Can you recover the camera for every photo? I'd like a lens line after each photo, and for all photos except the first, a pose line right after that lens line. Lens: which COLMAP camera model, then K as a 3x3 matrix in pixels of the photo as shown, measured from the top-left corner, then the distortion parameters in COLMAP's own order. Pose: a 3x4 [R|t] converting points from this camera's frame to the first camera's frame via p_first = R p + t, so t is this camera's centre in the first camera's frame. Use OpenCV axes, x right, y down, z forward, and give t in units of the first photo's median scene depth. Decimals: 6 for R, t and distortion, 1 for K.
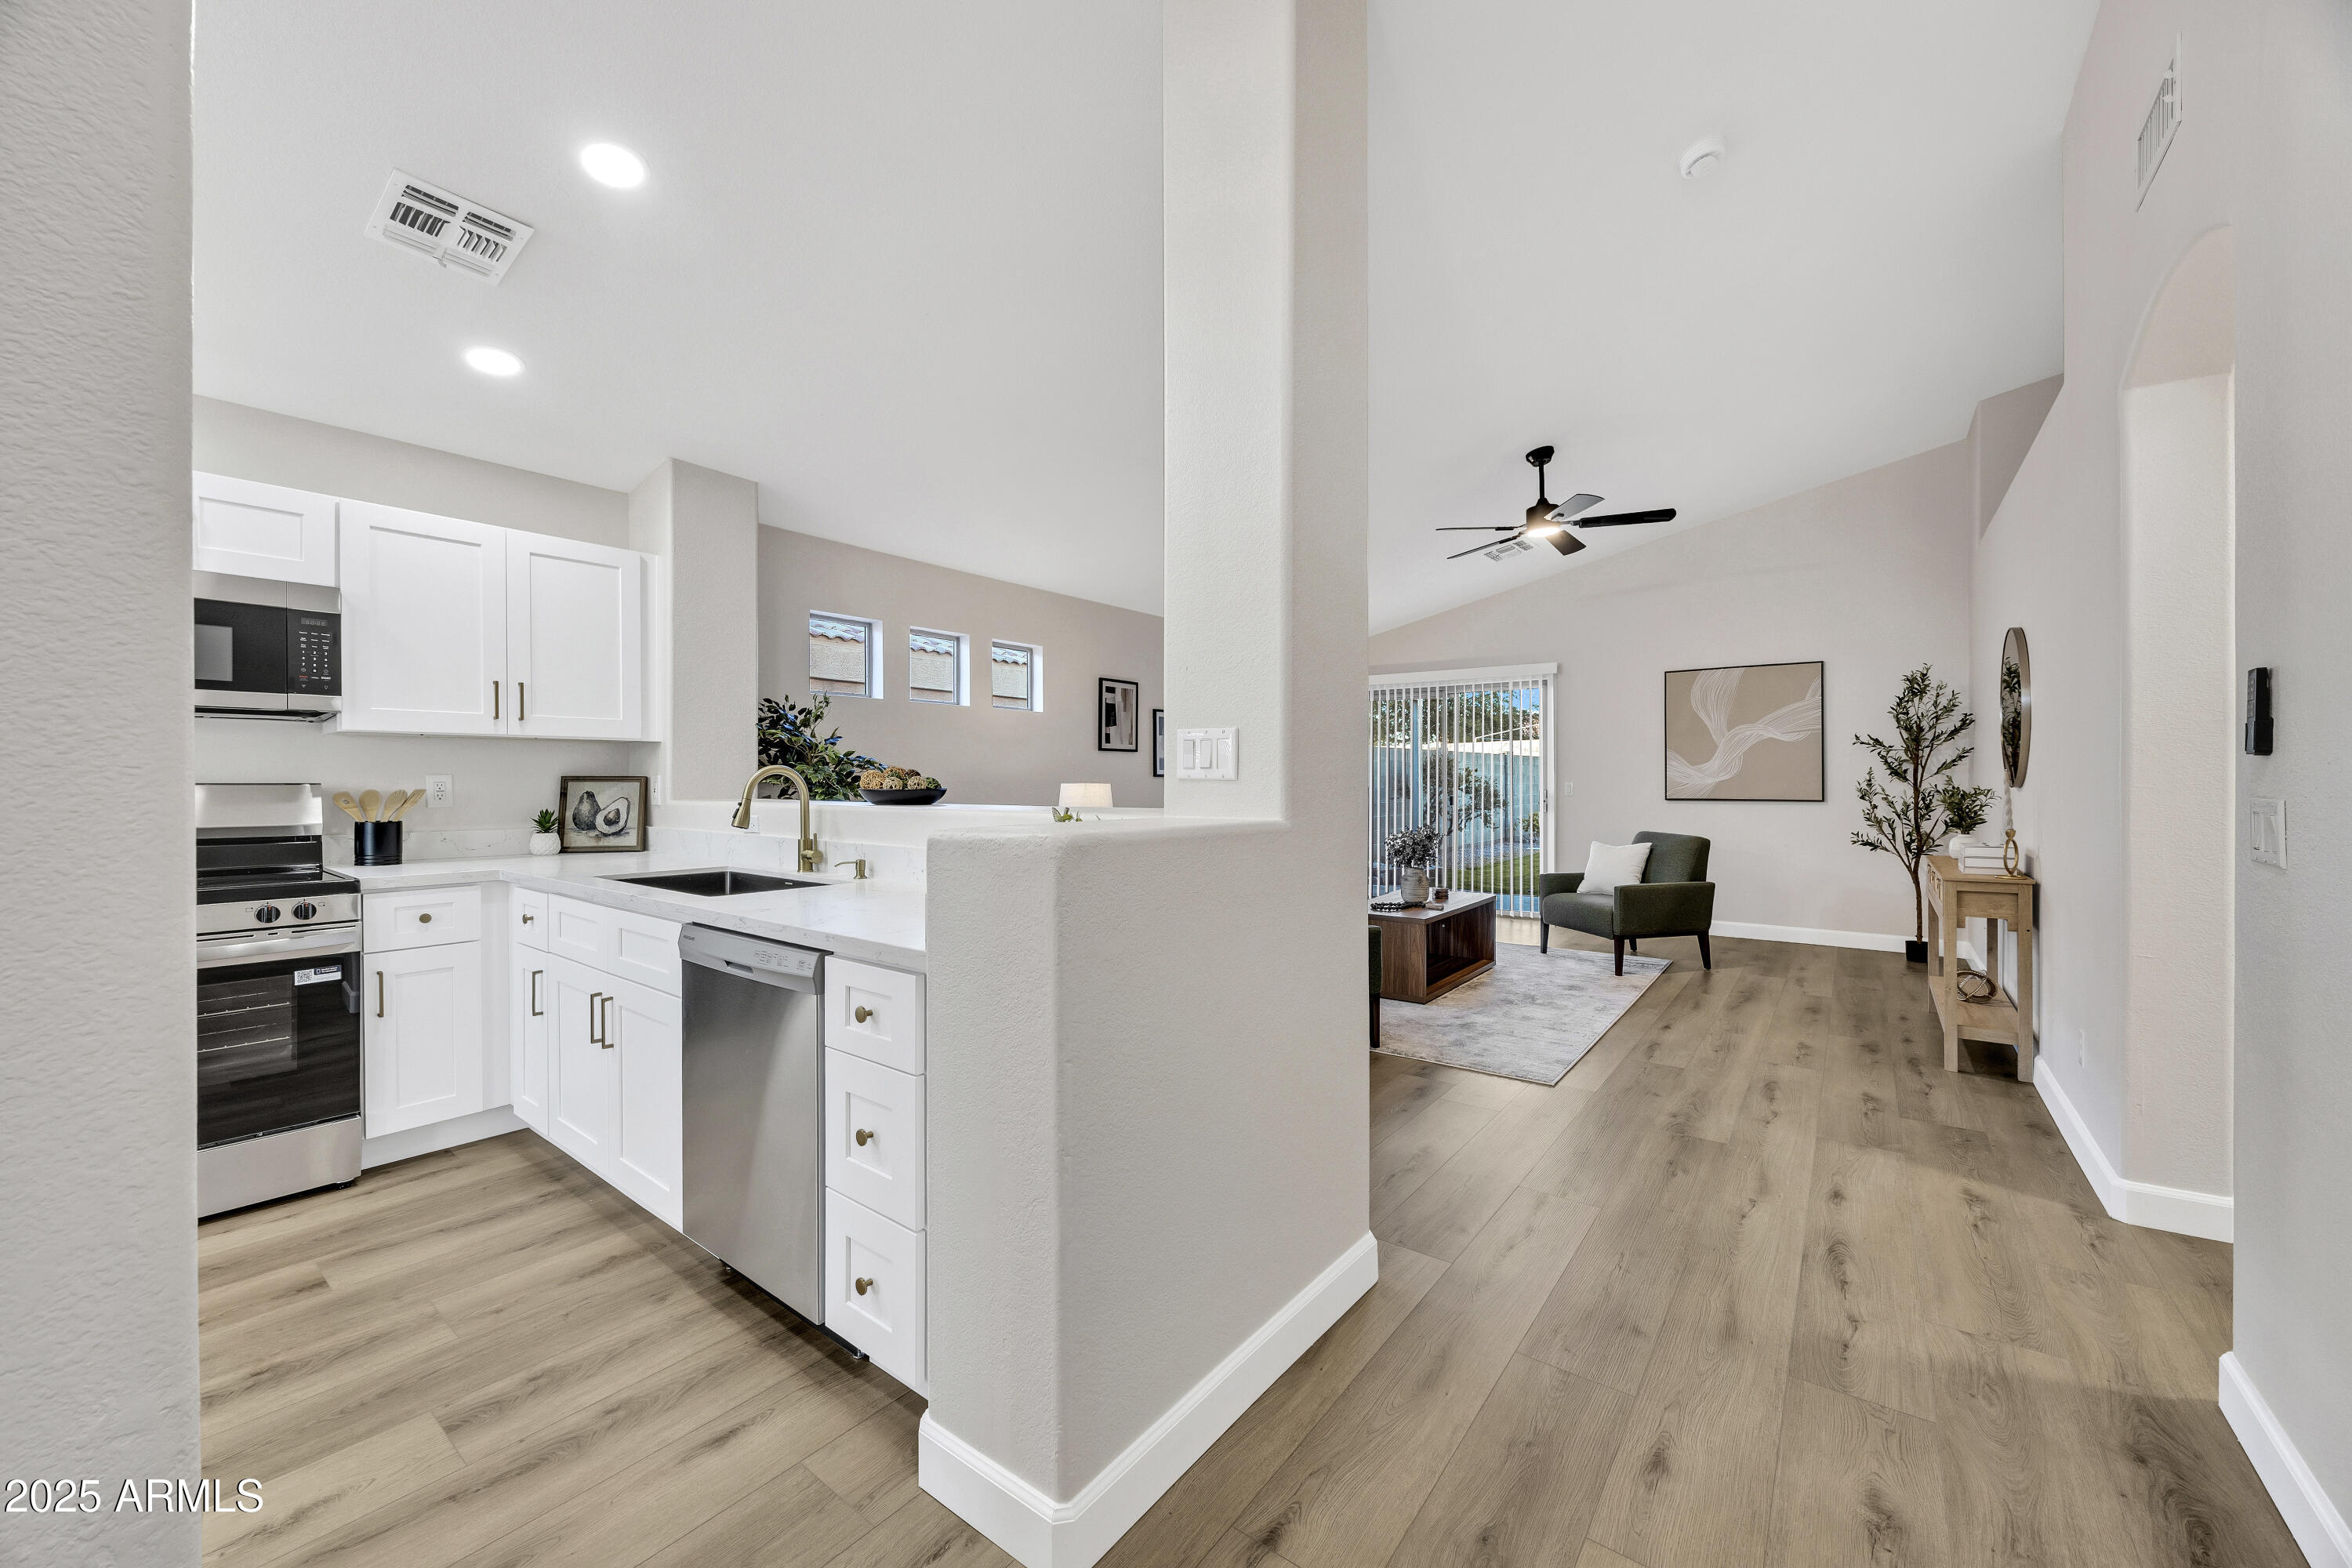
lens RADIAL K [[892.5, 0, 1168.4], [0, 892.5, 788.9], [0, 0, 1]] dist [0.000710, 0.000240]
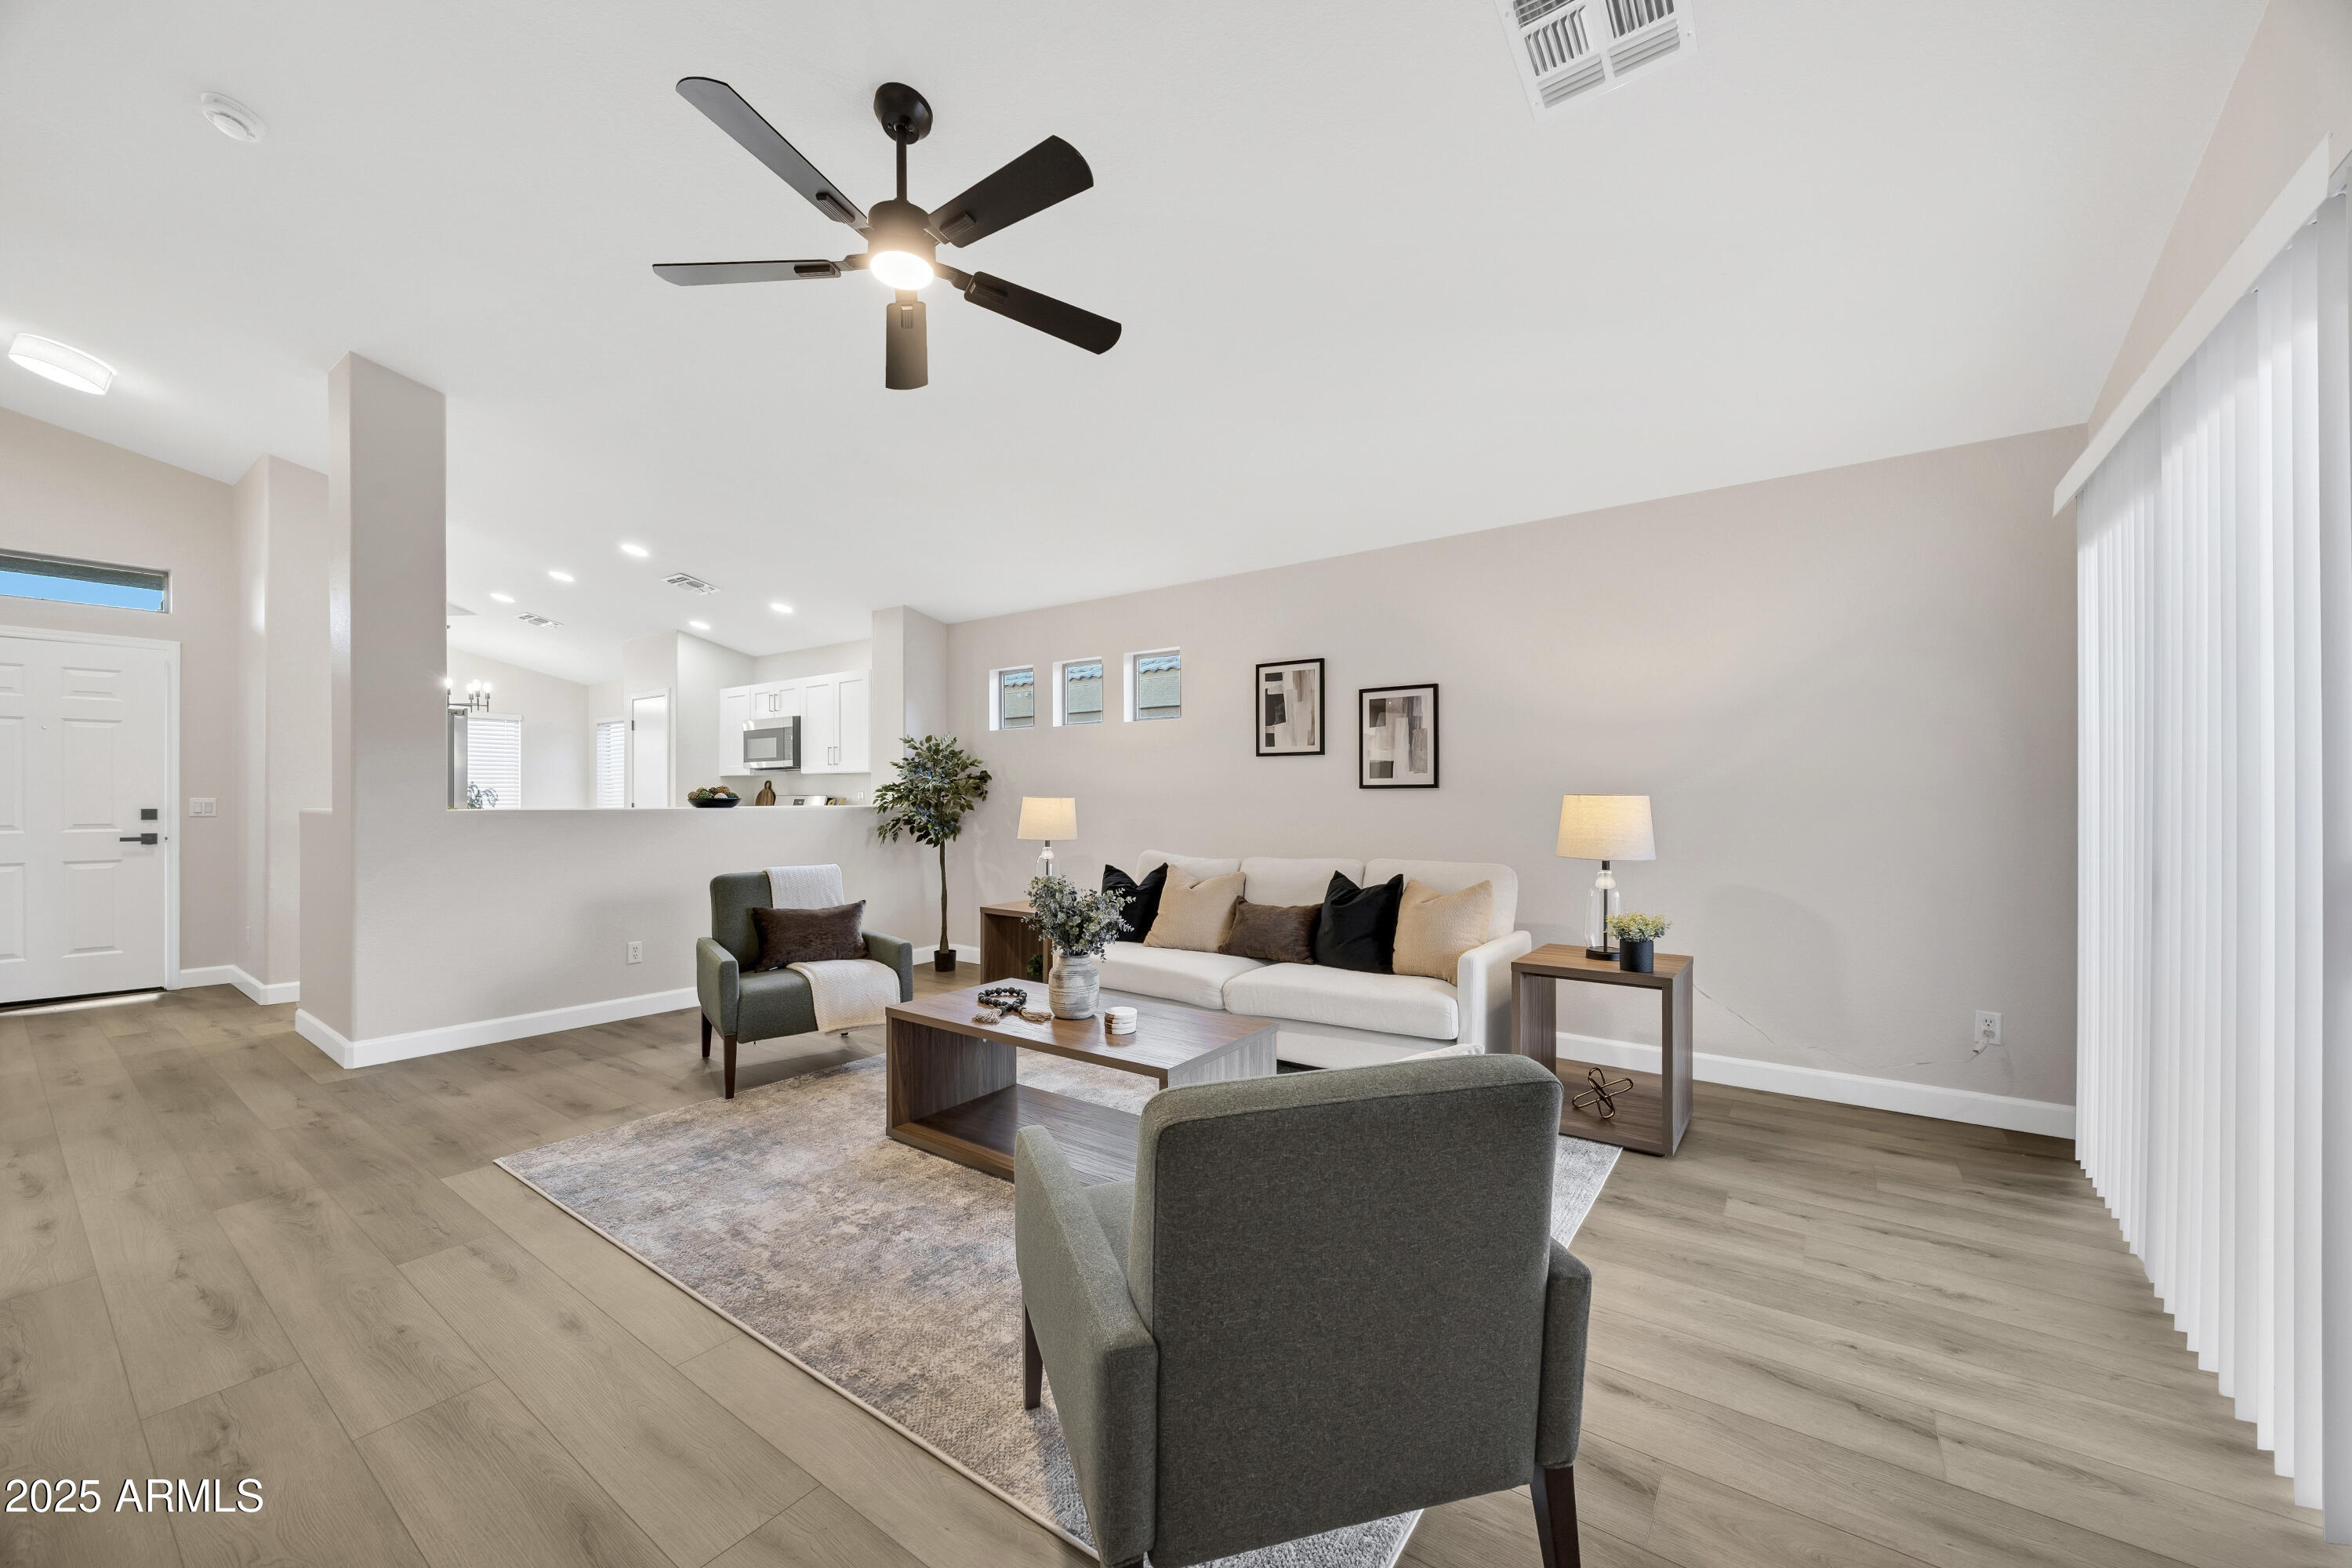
lens RADIAL K [[892.5, 0, 1168.4], [0, 892.5, 788.9], [0, 0, 1]] dist [0.000710, 0.000240]
pose [[0.021357, -0.003729, -0.999765, 1.293924], [-0.006667, 0.999970, -0.003872, -0.018203], [0.999750, 0.006748, 0.021331, 1.626000]]
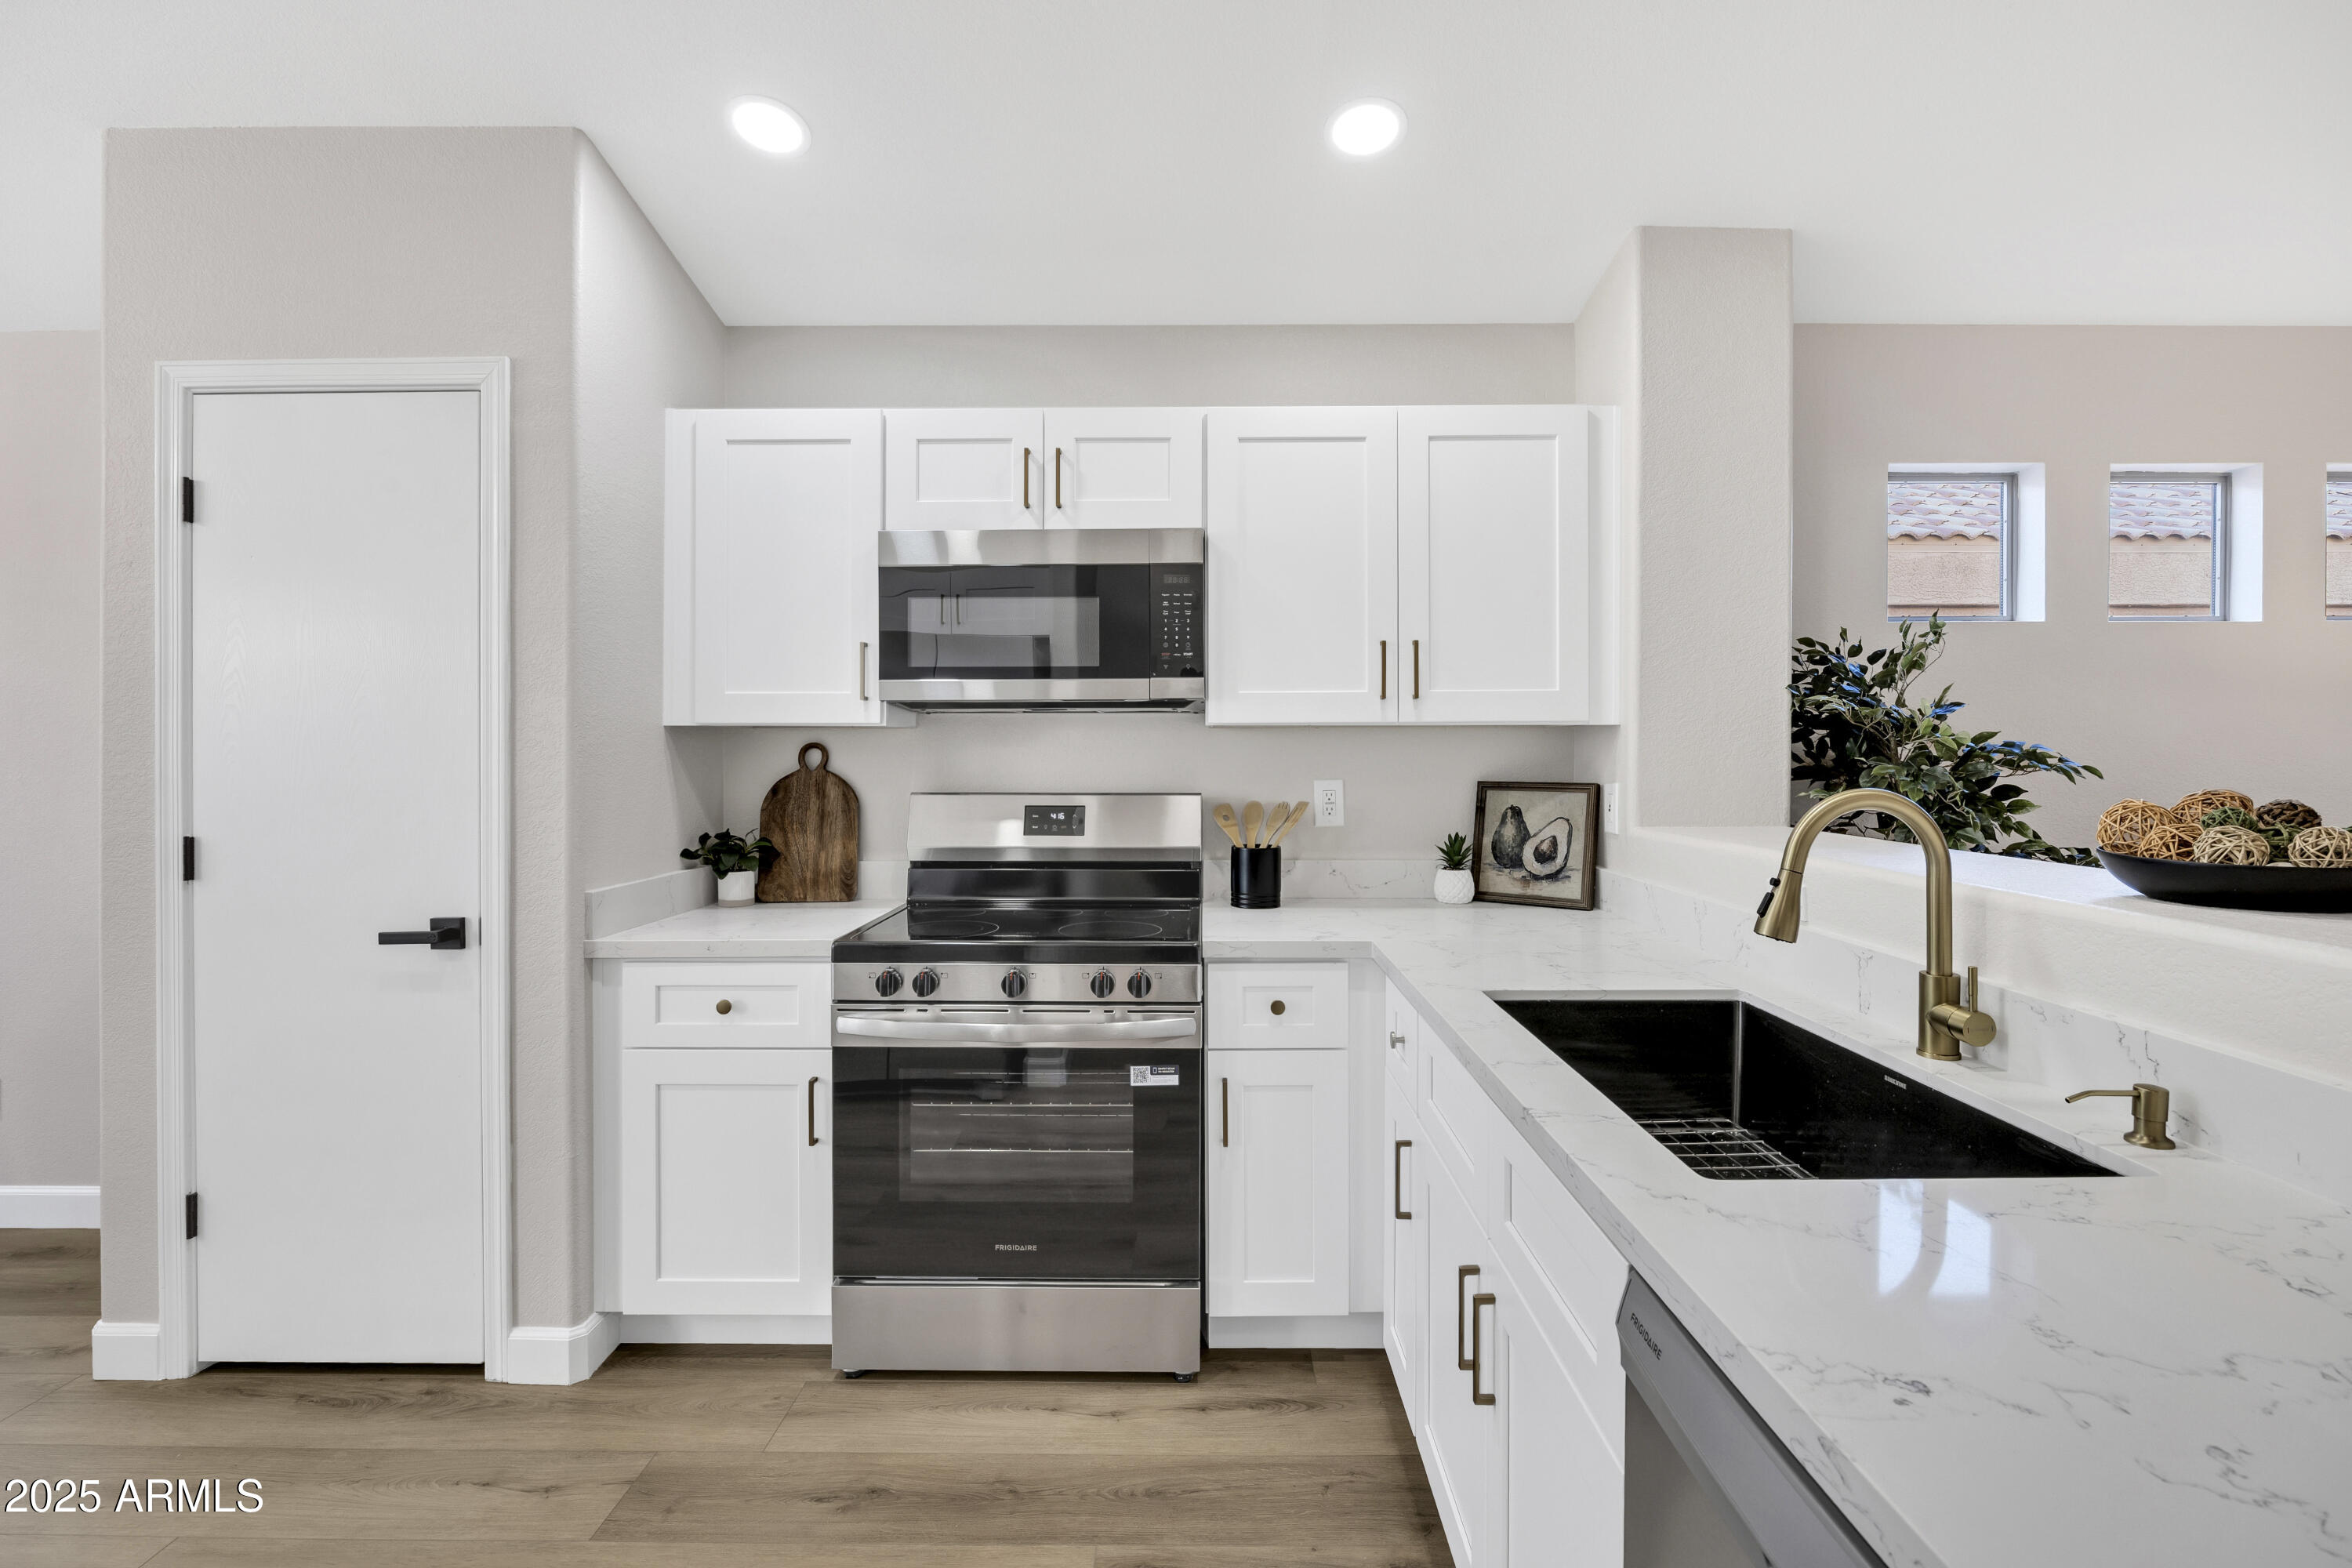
lens RADIAL K [[1081.8, 0, 1184.7], [0, 1081.8, 762.5], [0, 0, 1]] dist [-0.017556, -0.000060]
pose [[0.606170, 0.005979, -0.795313, -0.186827], [-0.006003, 0.999978, 0.002943, -0.029382], [0.795313, 0.002990, 0.606192, 0.358659]]
